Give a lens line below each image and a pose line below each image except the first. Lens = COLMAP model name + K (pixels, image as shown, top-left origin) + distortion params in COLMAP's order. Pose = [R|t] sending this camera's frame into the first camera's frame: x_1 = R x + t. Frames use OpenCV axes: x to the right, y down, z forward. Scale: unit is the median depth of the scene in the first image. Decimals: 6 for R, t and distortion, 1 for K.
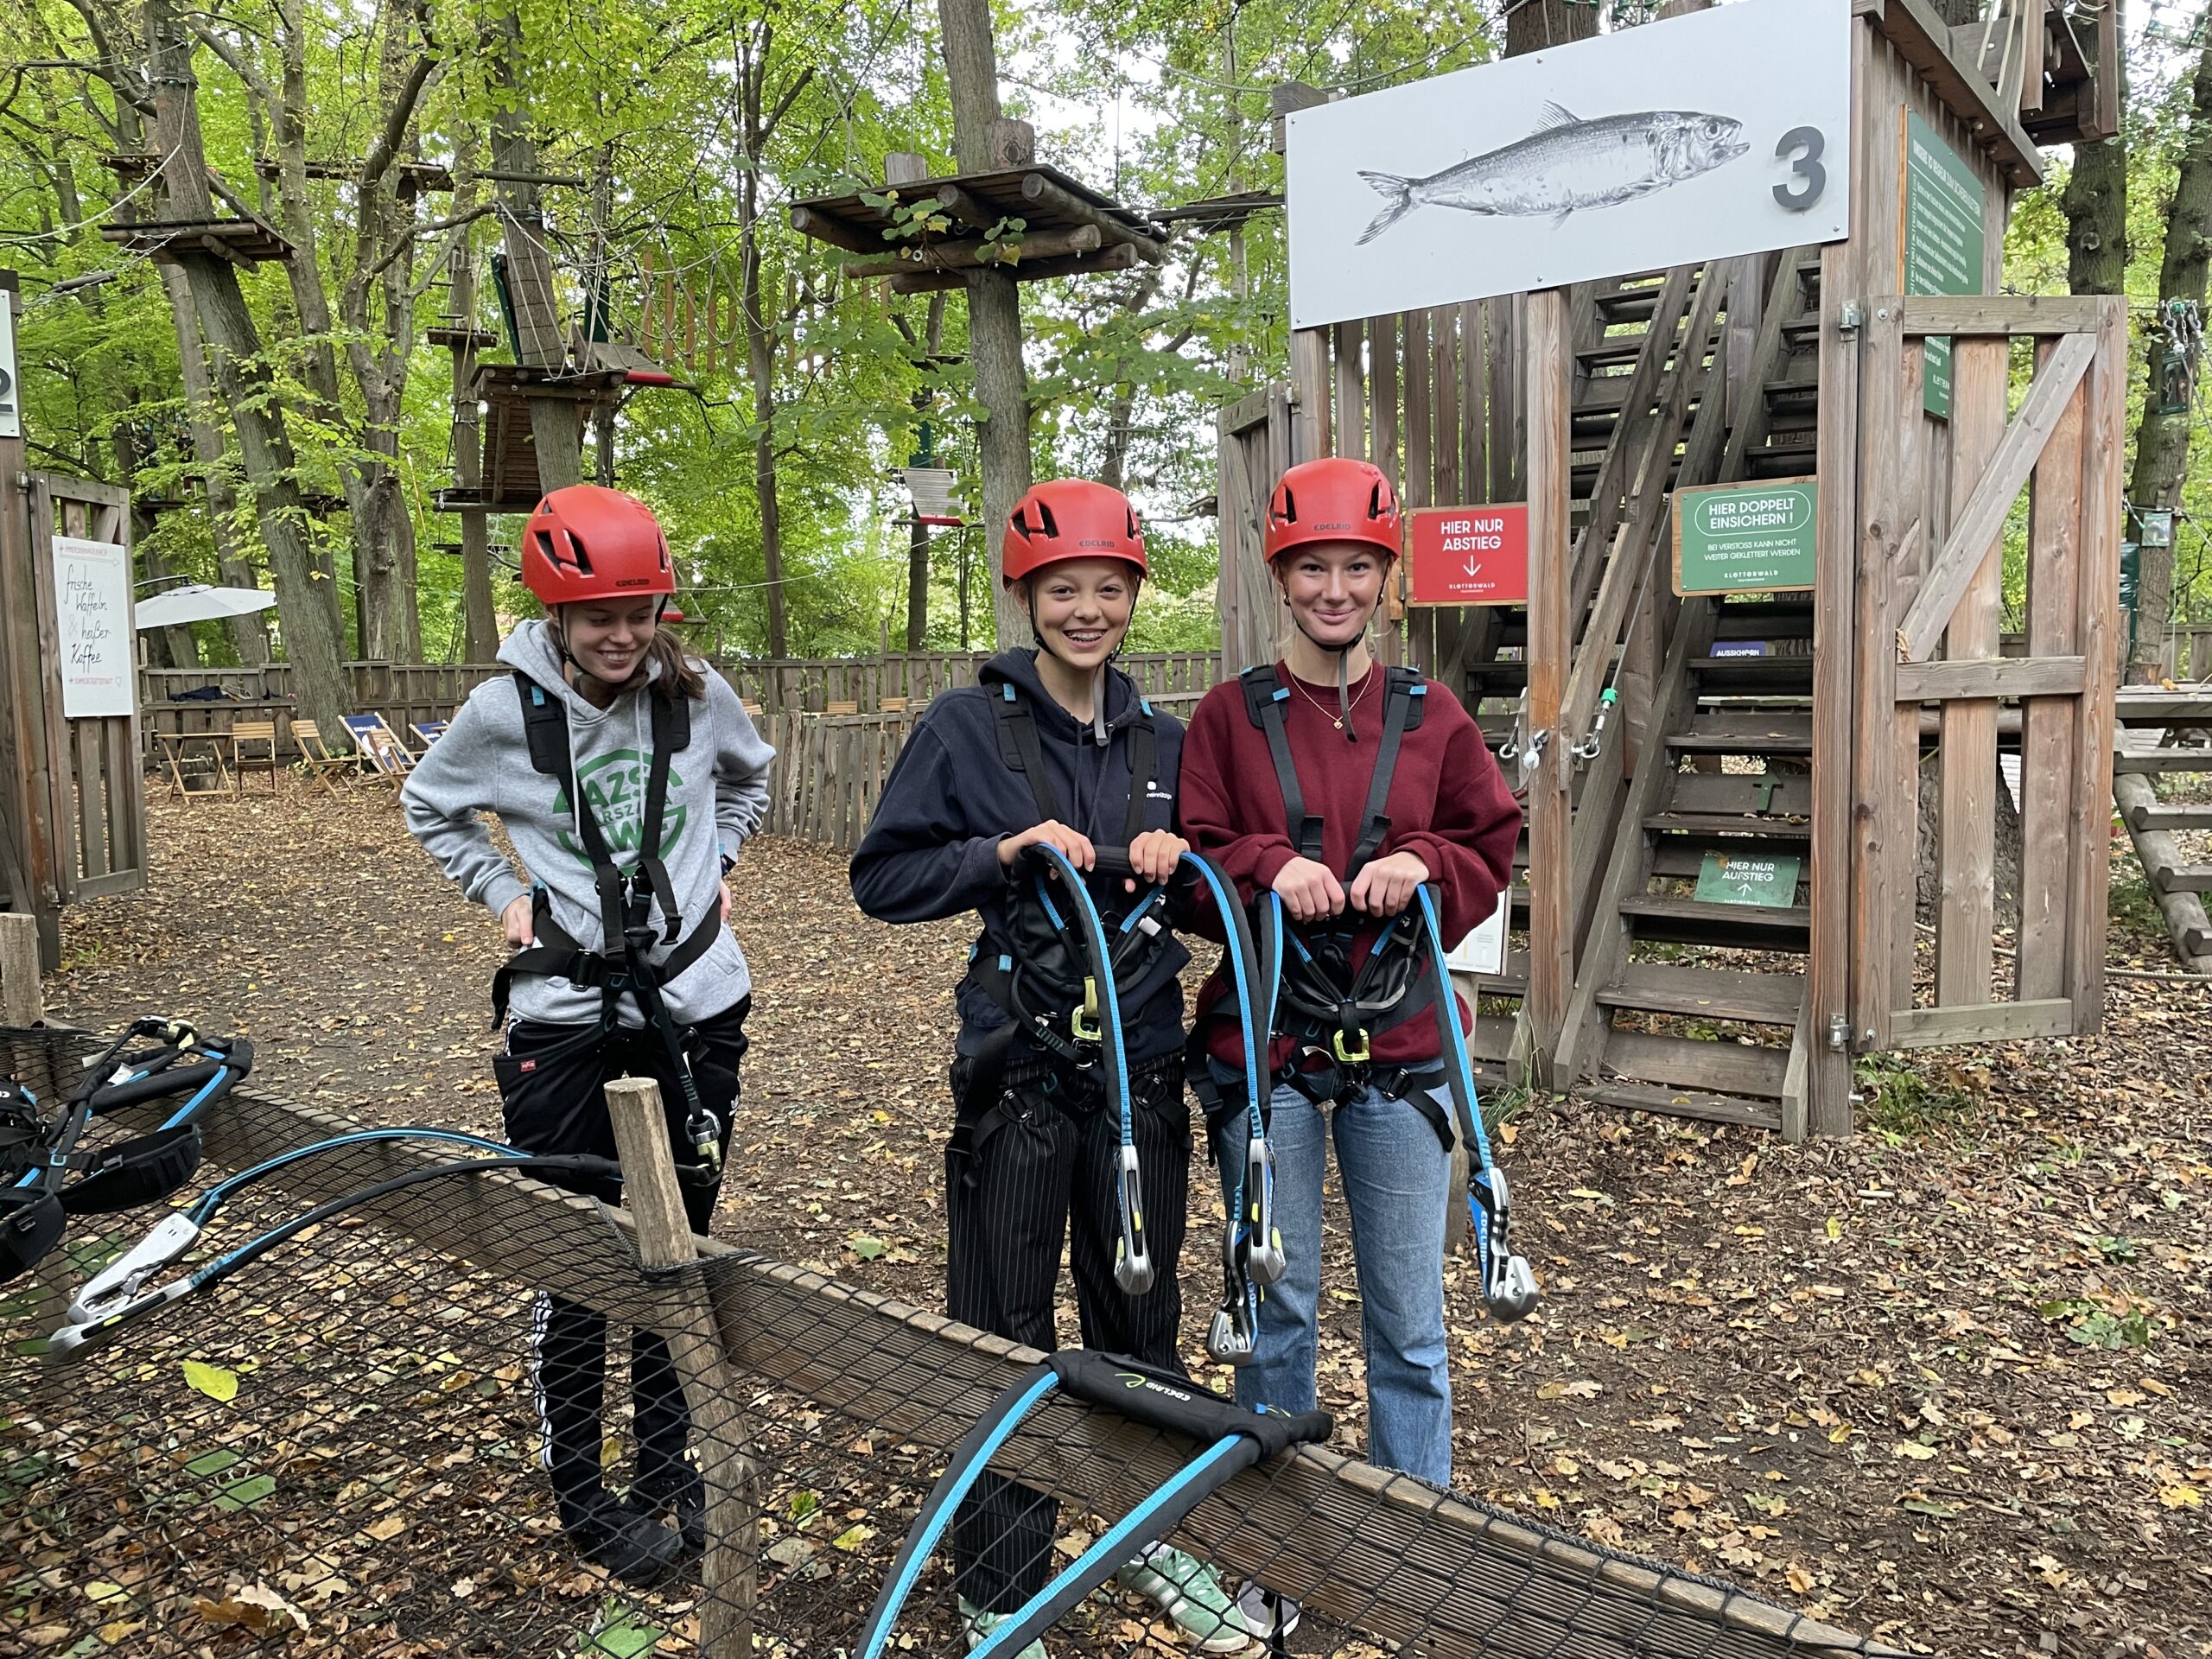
lens RADIAL K [[1716.7, 0, 1106.0], [0, 1716.7, 829.5], [0, 0, 1]] dist [-0.002236, 0.002281]
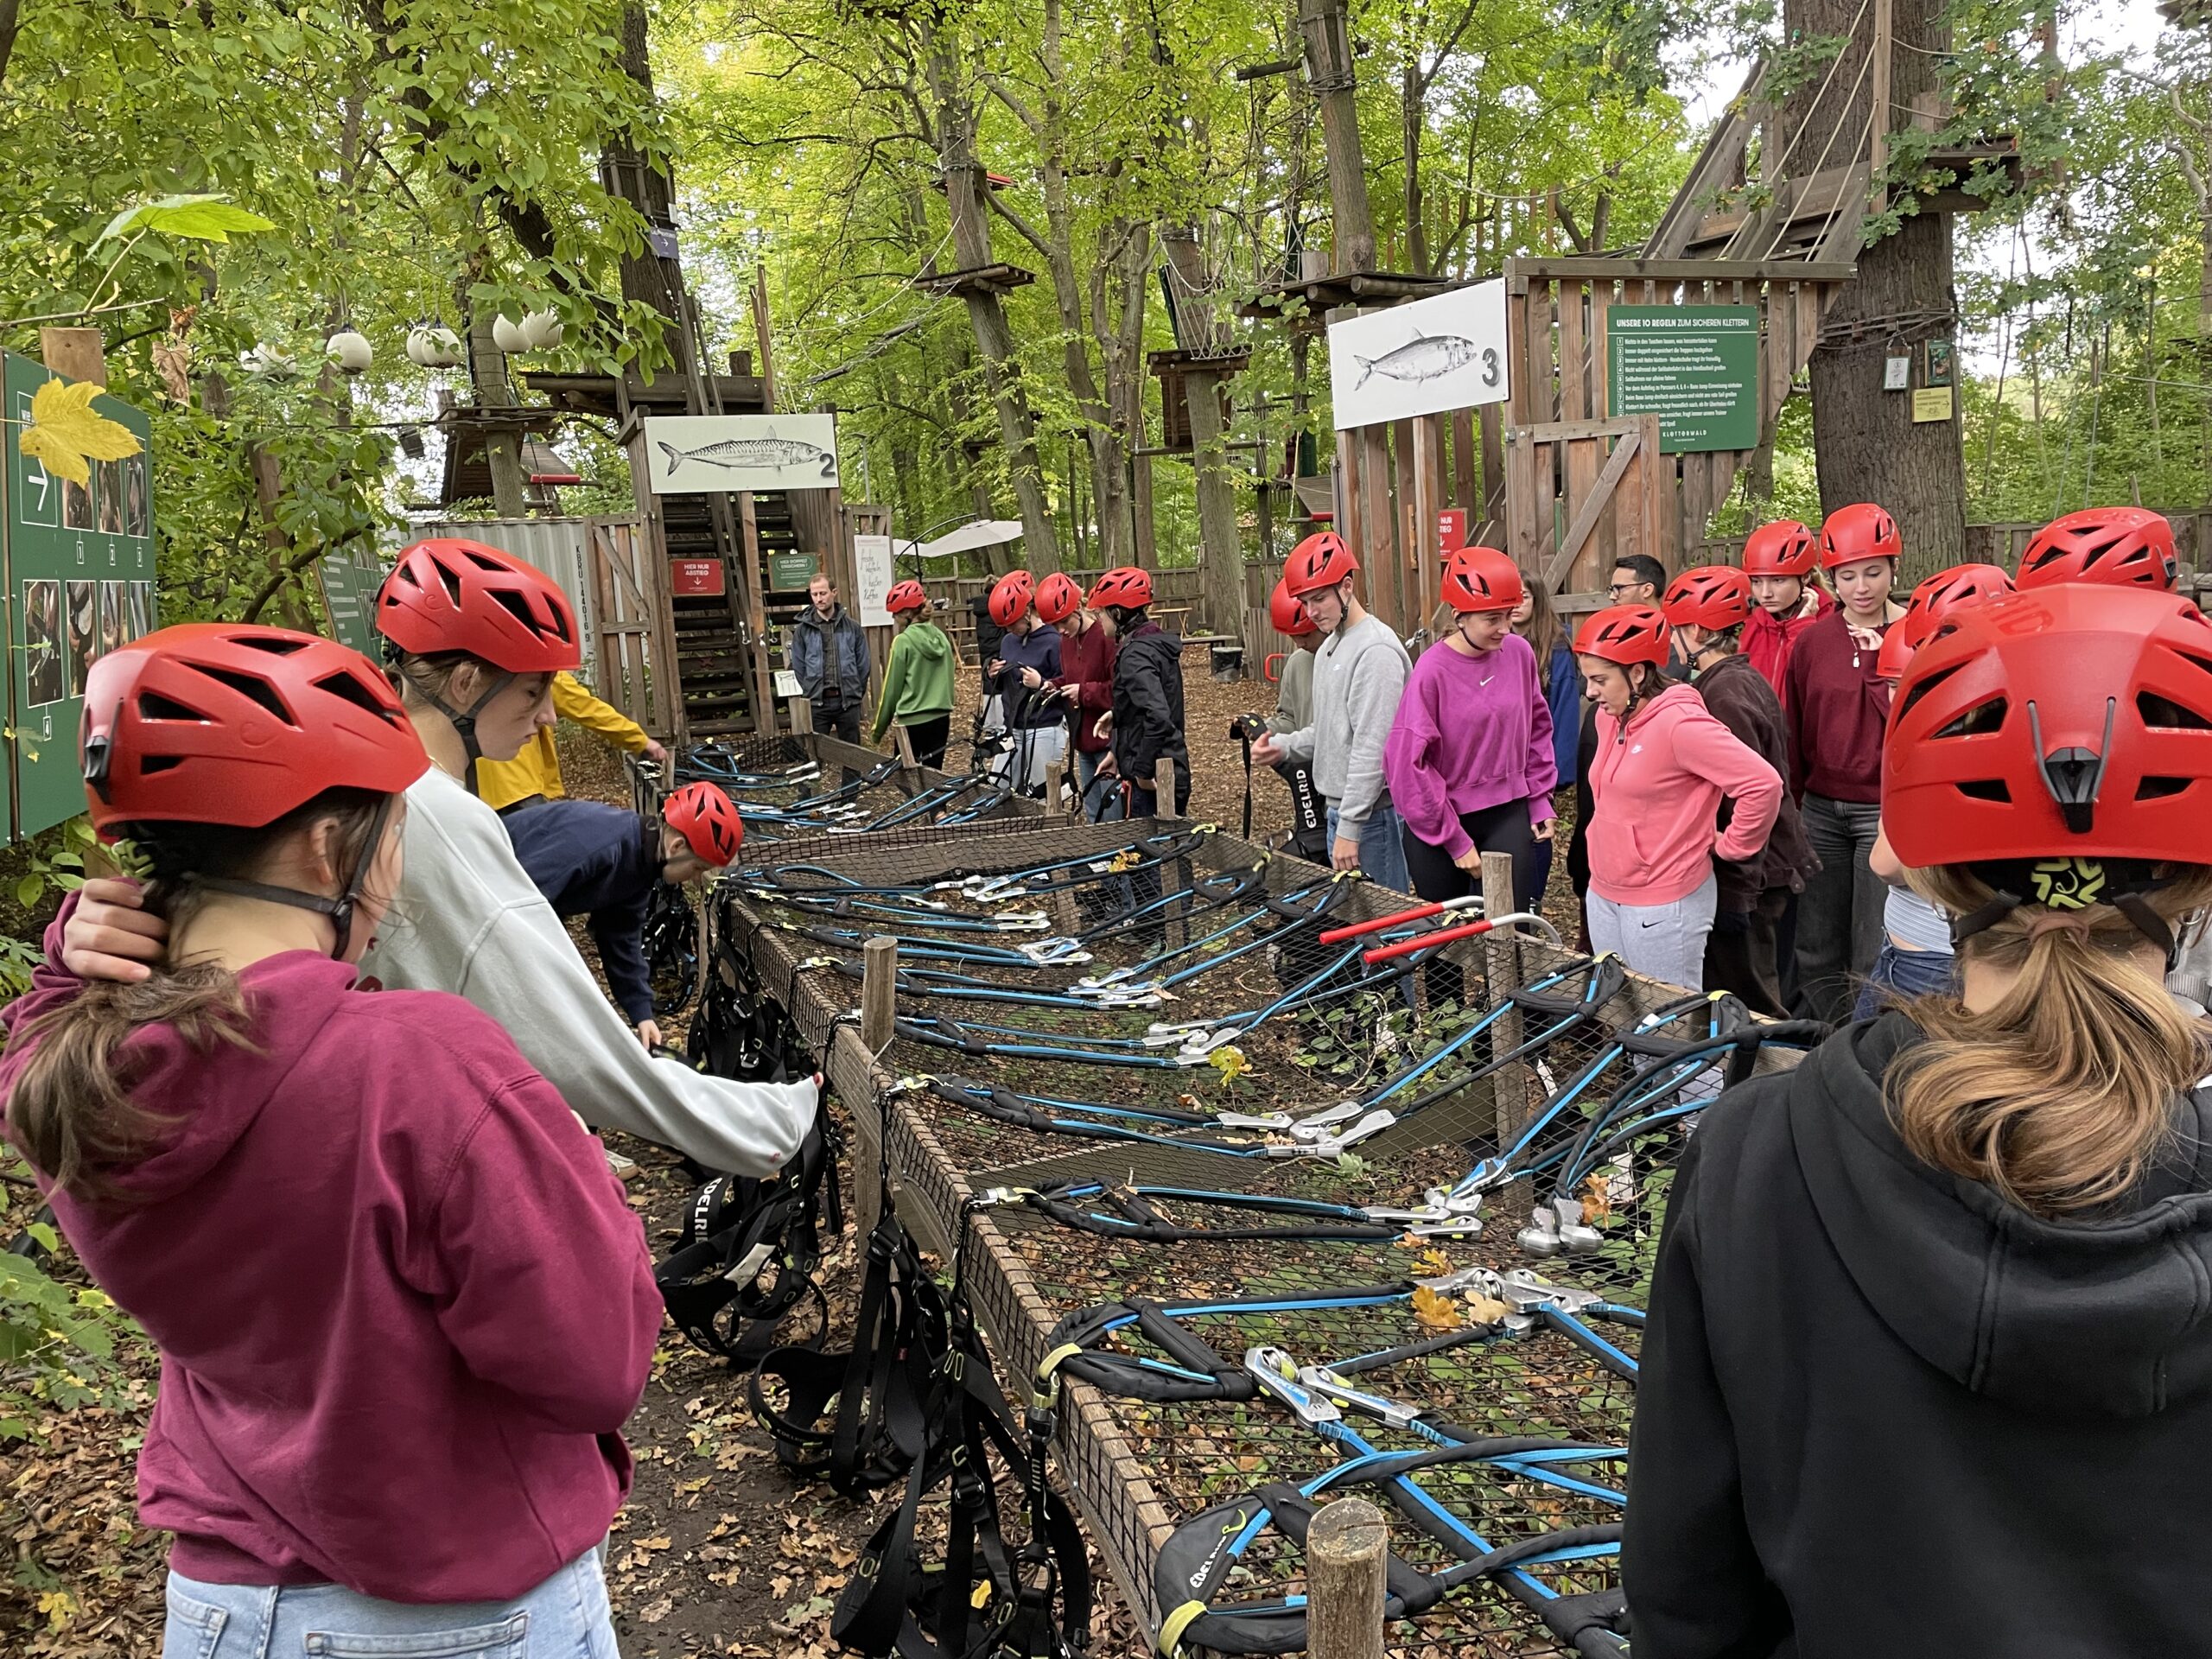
lens RADIAL K [[1716.7, 0, 1106.0], [0, 1716.7, 829.5], [0, 0, 1]] dist [-0.002236, 0.002281]
pose [[0.896277, 0.023906, -0.442851, 0.225494], [0.012608, 0.996769, 0.079324, 0.002686], [0.443316, -0.076680, 0.893079, -0.278735]]
